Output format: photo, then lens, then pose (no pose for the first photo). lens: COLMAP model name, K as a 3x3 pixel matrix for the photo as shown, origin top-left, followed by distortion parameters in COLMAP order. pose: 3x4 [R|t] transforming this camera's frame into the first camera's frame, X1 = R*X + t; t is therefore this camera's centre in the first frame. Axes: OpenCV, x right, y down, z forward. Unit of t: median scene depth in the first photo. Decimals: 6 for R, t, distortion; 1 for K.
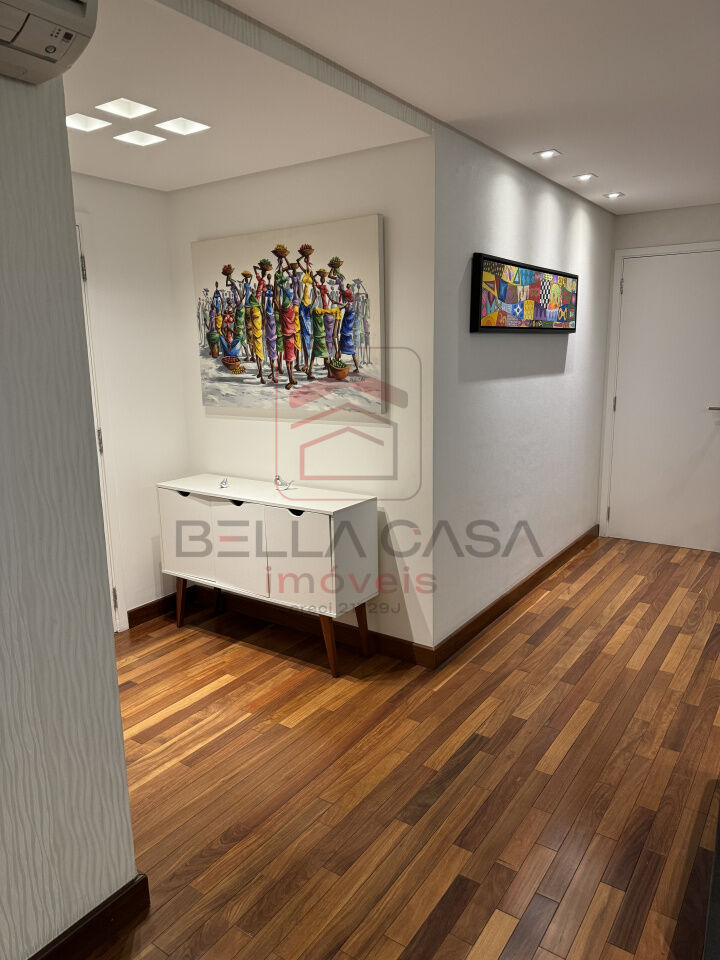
lens RADIAL K [[685.8, 0, 359.7], [0, 685.8, 478.6], [0, 0, 1]] dist [0.031624, -0.035727]
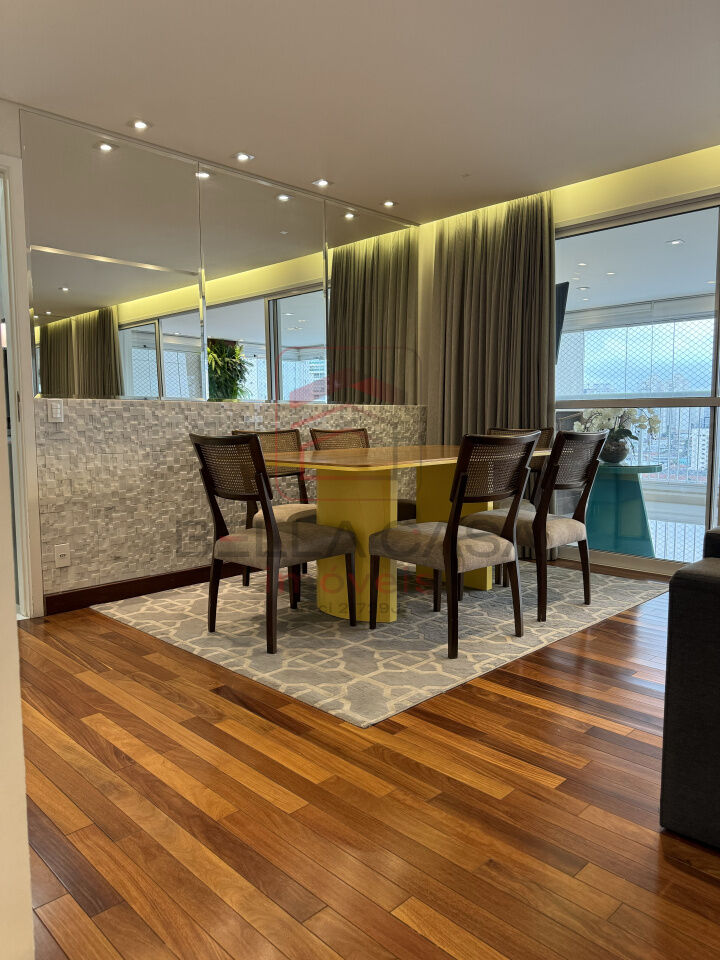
lens RADIAL K [[685.8, 0, 352.7], [0, 685.8, 485.3], [0, 0, 1]] dist [0.031624, -0.035727]
pose [[0.197072, -0.084169, 0.976769, -0.085960], [0.193269, 0.980092, 0.045462, 0.018048], [-0.961150, 0.179820, 0.209416, 0.778298]]
